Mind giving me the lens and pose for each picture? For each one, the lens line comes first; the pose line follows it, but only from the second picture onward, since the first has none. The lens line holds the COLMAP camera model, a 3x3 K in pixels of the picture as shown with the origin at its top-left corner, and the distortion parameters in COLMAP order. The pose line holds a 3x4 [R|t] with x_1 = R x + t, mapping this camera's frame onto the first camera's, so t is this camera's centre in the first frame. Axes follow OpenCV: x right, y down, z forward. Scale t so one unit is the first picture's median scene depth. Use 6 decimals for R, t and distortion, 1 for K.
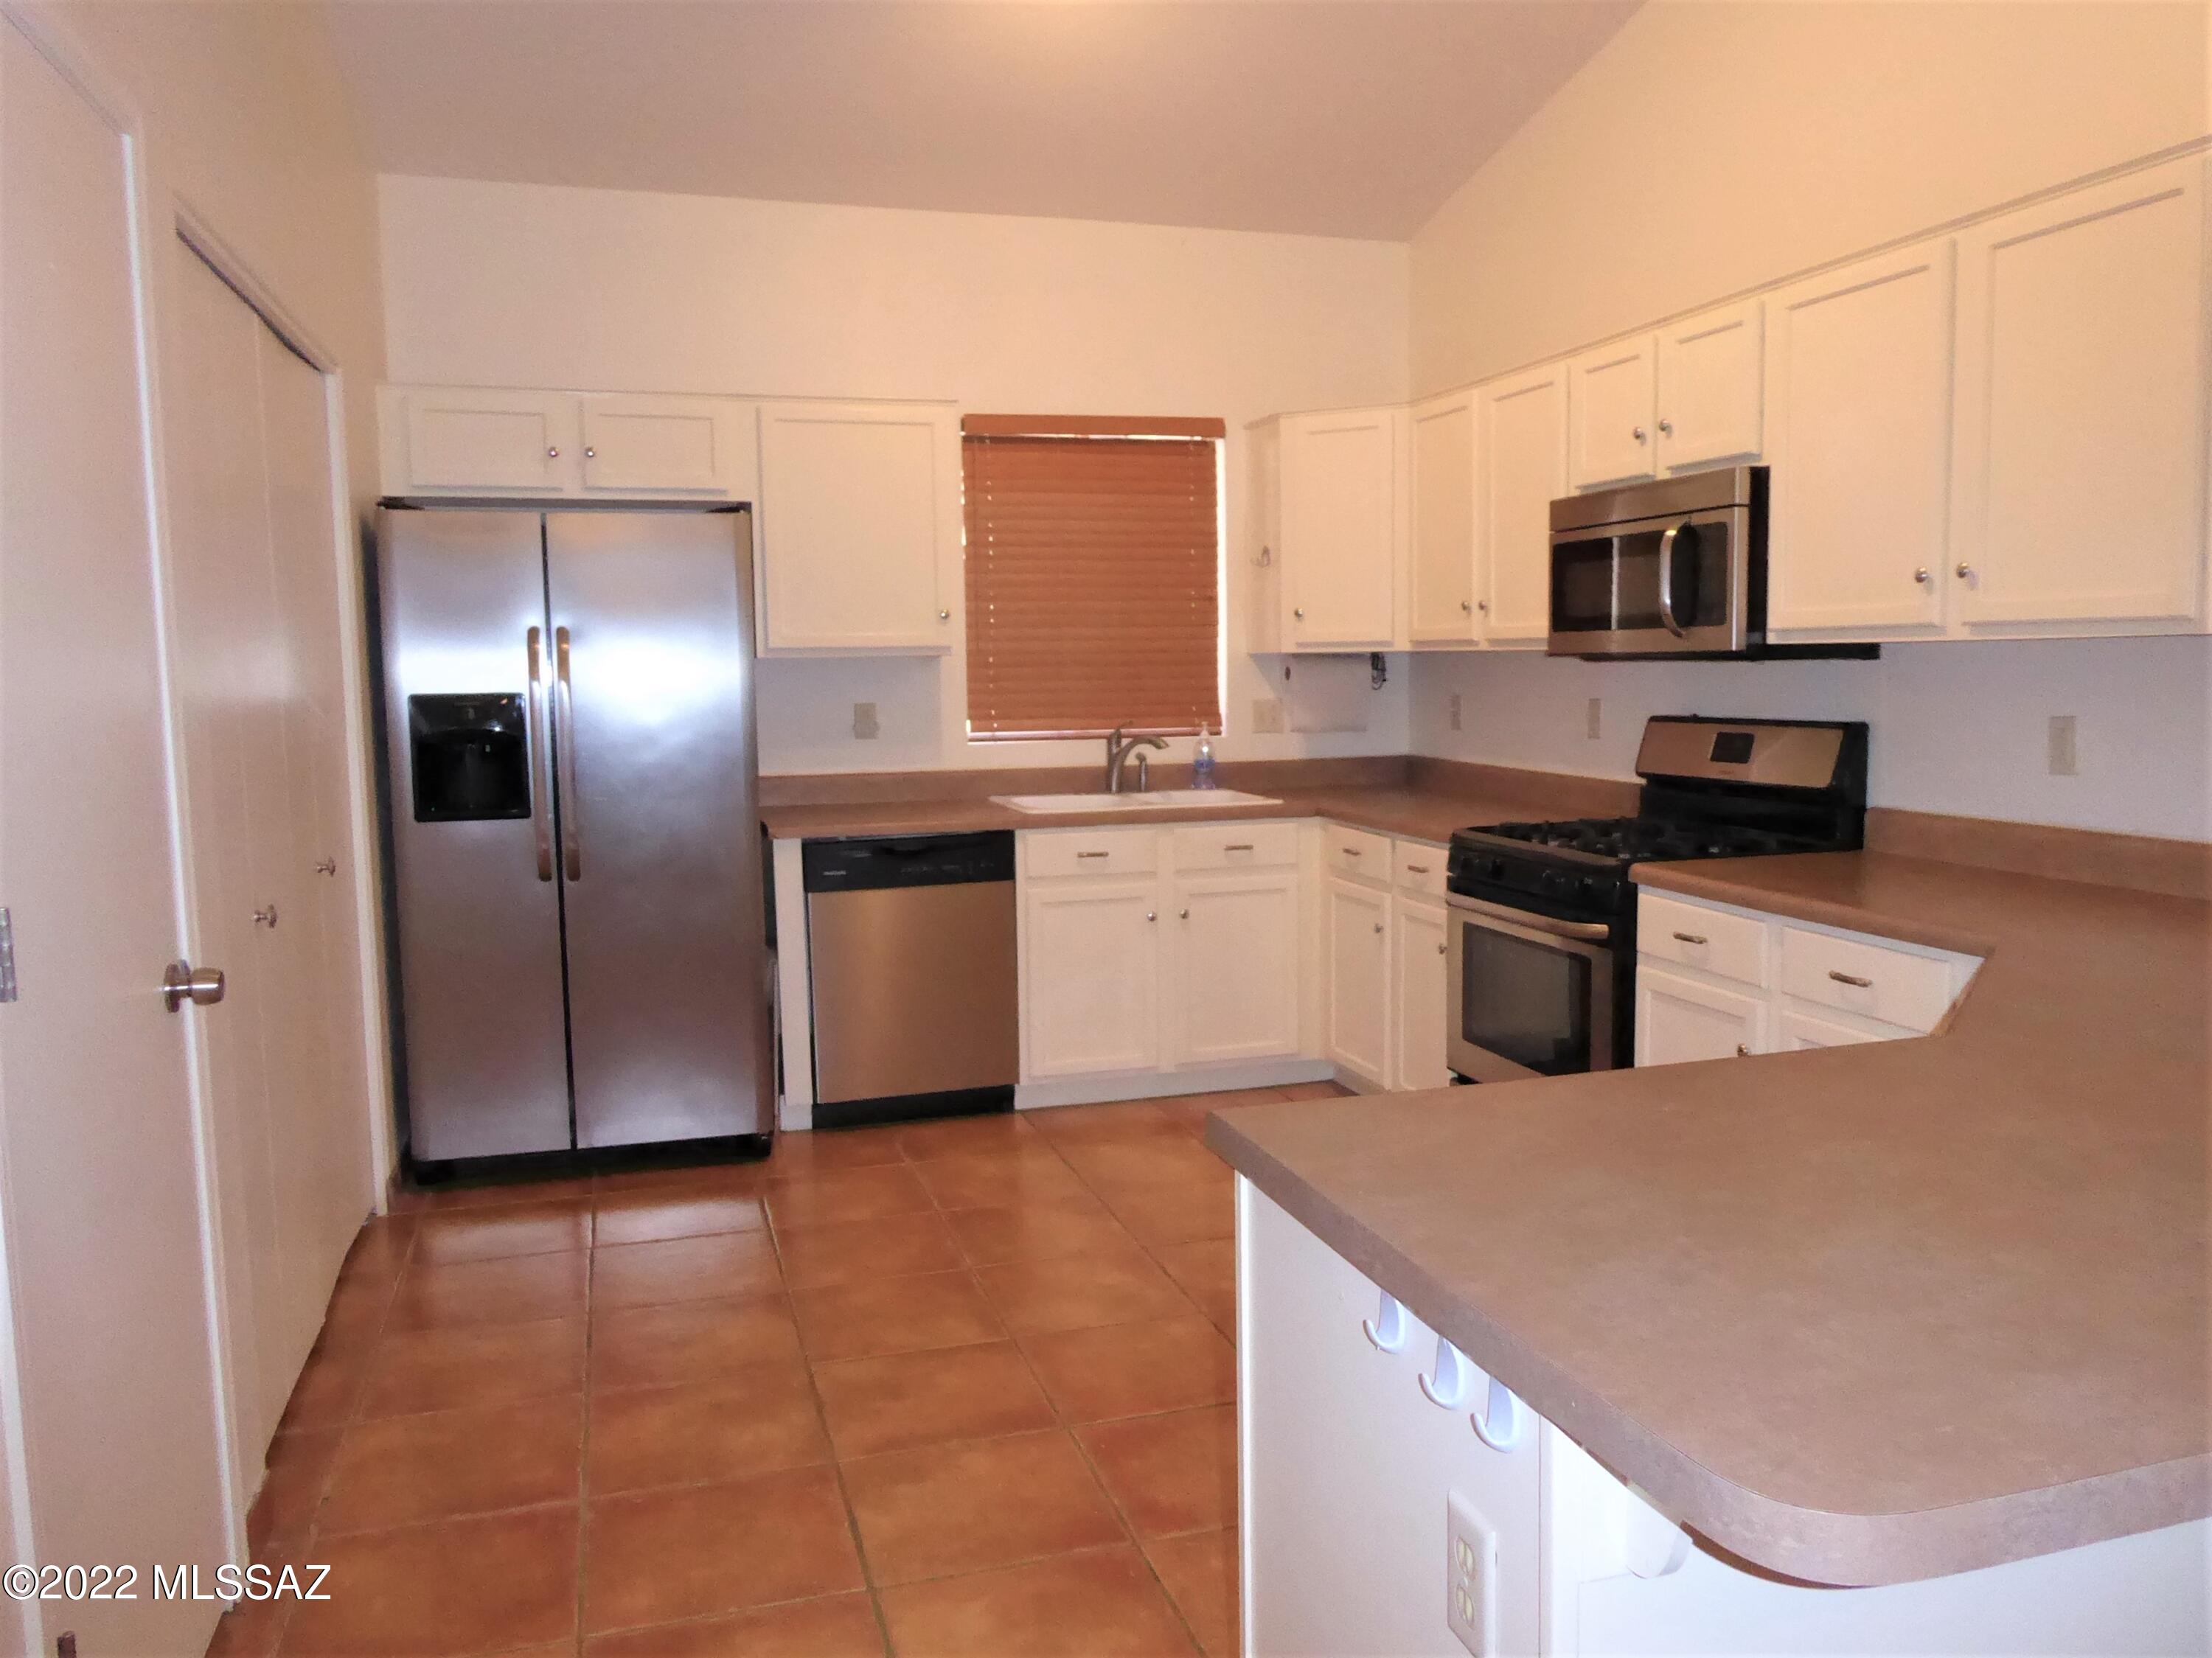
lens RADIAL K [[1625.6, 0, 1107.8], [0, 1625.6, 803.6], [0, 0, 1]] dist [0.003163, 0.002120]
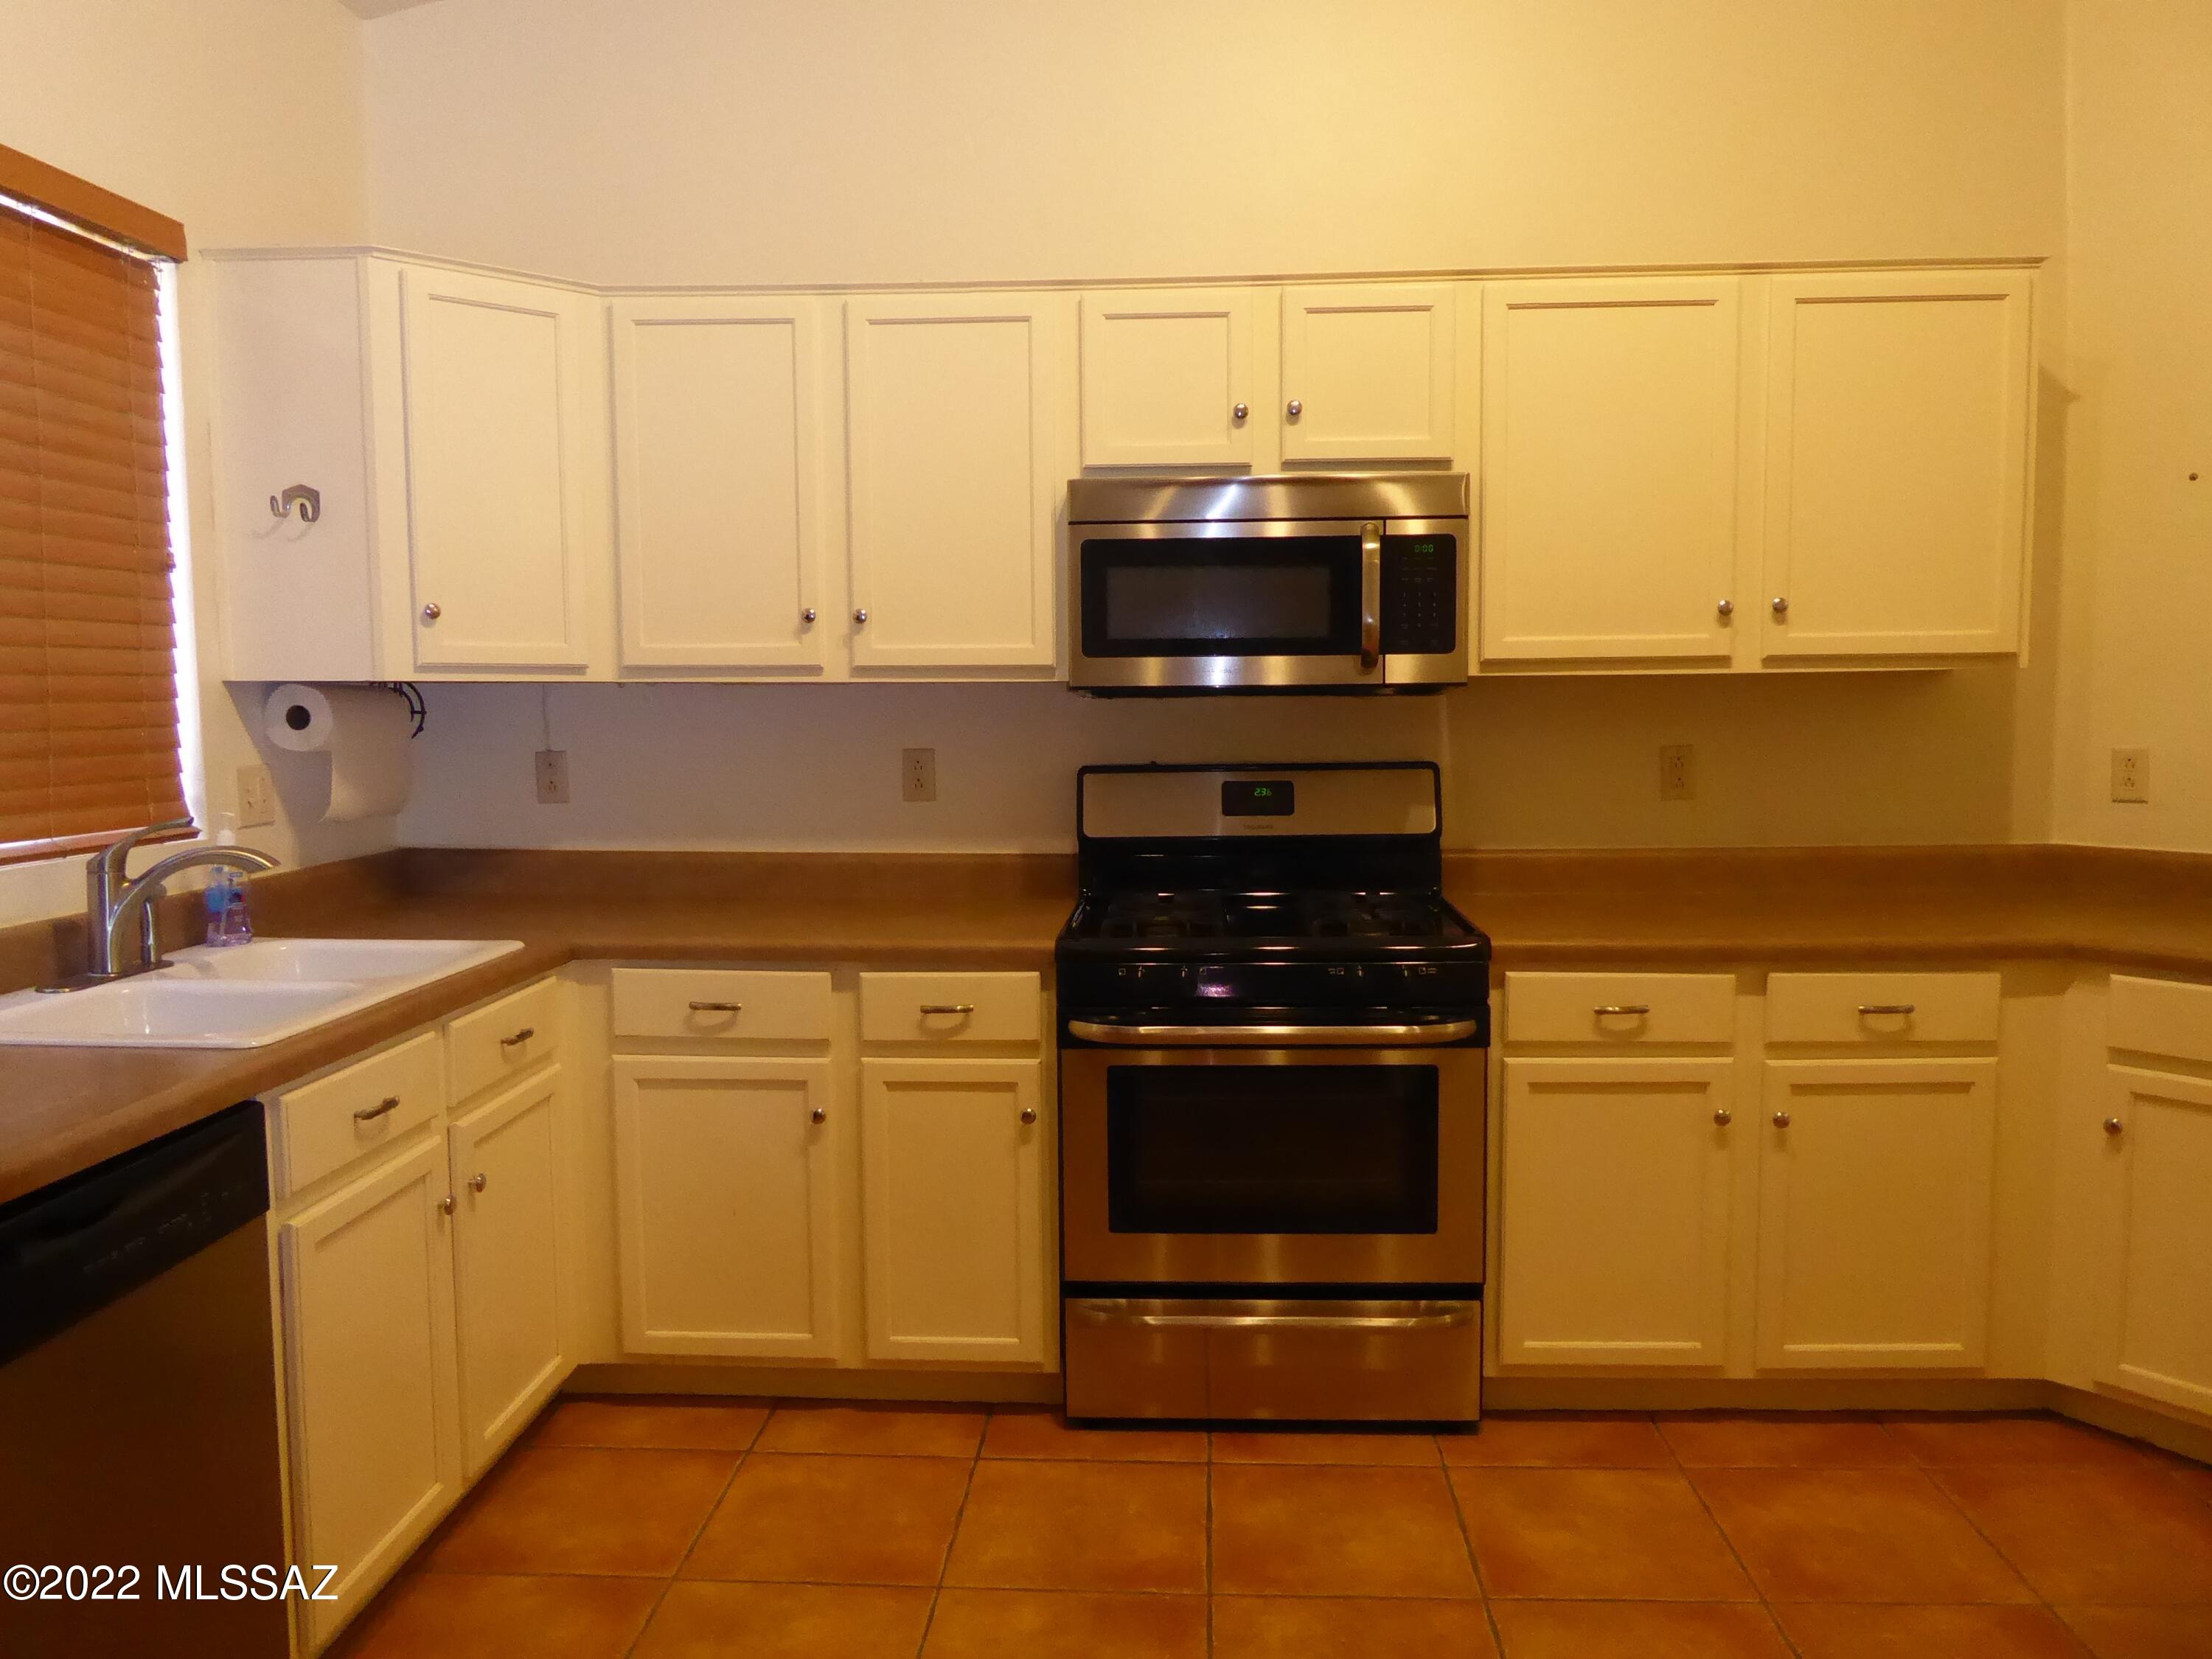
lens RADIAL K [[1650.0, 0, 1105.2], [0, 1650.0, 796.5], [0, 0, 1]] dist [0.022689, -0.004390]
pose [[0.354156, -0.056387, 0.933485, -0.354497], [0.077896, 0.996491, 0.030640, -0.053501], [-0.931937, 0.061863, 0.357306, 0.598288]]
